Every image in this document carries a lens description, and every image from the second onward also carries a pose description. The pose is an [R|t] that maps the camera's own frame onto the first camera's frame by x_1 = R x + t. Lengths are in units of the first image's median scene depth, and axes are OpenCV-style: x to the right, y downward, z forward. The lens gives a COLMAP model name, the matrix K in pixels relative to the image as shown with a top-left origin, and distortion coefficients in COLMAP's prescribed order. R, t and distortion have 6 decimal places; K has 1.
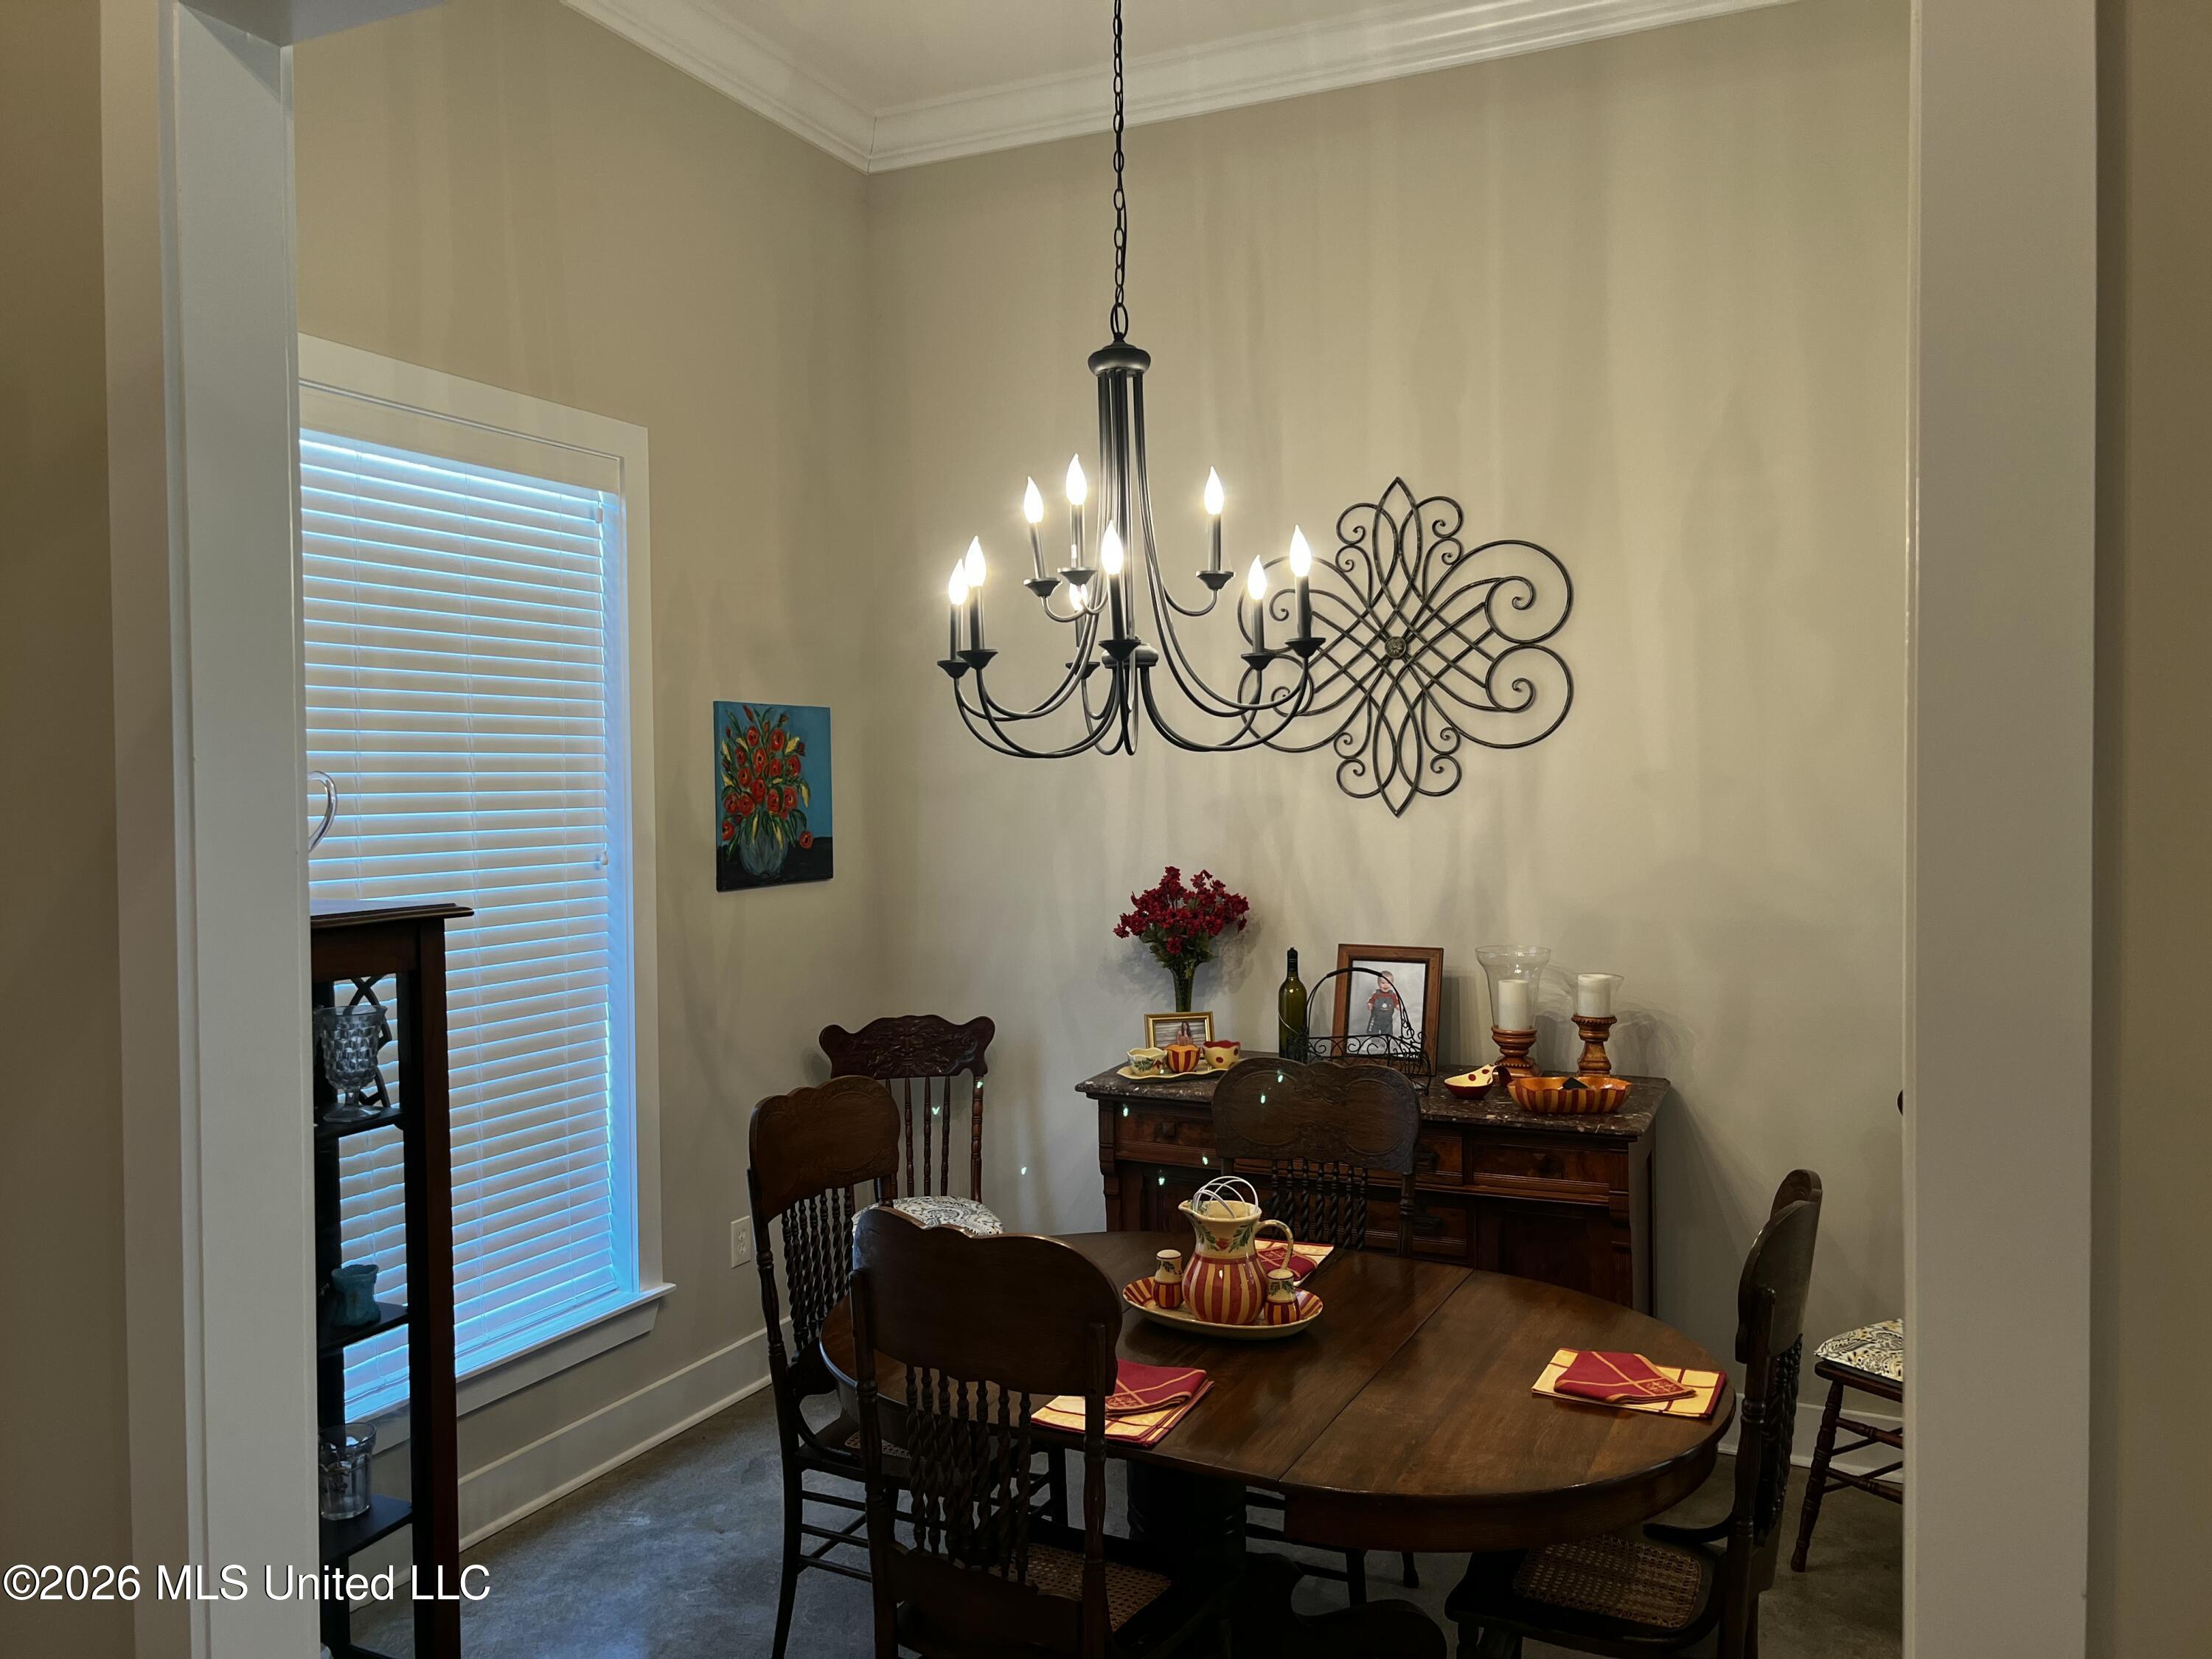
lens RADIAL K [[1670.0, 0, 1123.4], [0, 1670.0, 812.5], [0, 0, 1]] dist [0.042848, -0.046044]
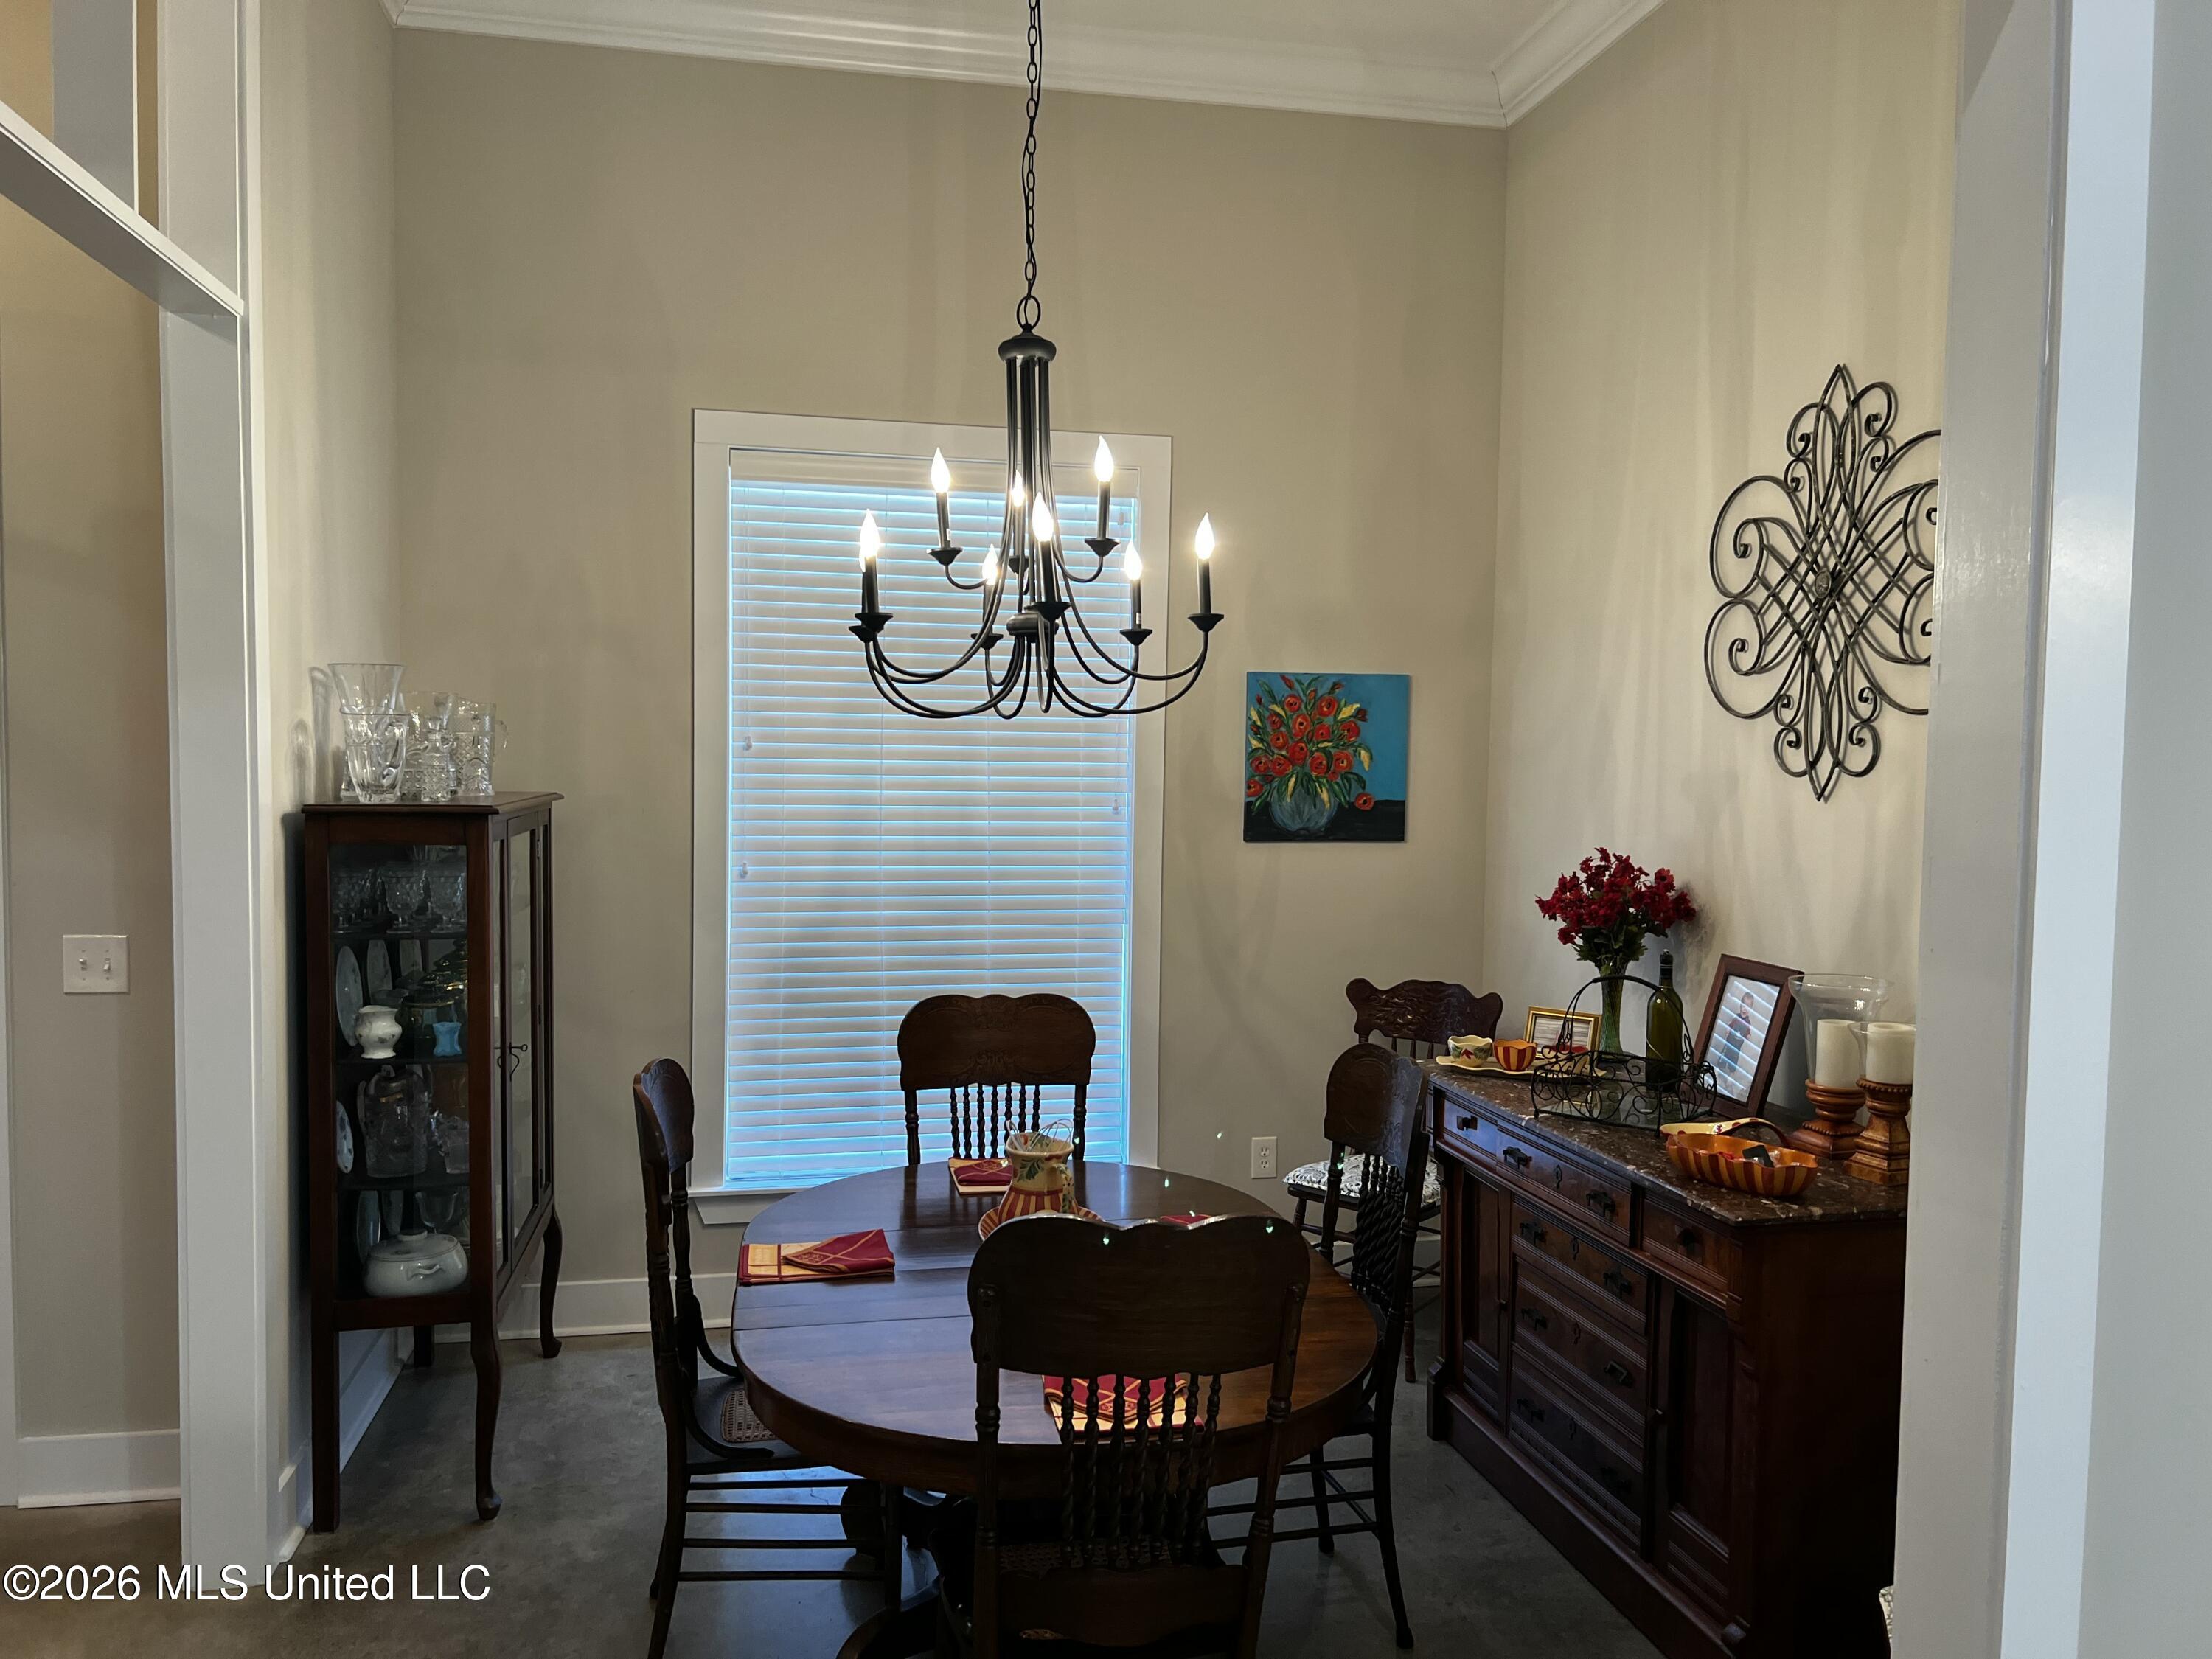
lens RADIAL K [[1670.0, 0, 1115.9], [0, 1670.0, 844.2], [0, 0, 1]] dist [0.042848, -0.046044]
pose [[0.587487, 0.064085, -0.806692, 0.611108], [-0.035787, 0.997942, 0.053216, -0.007912], [0.808442, -0.002395, 0.588571, 0.271141]]
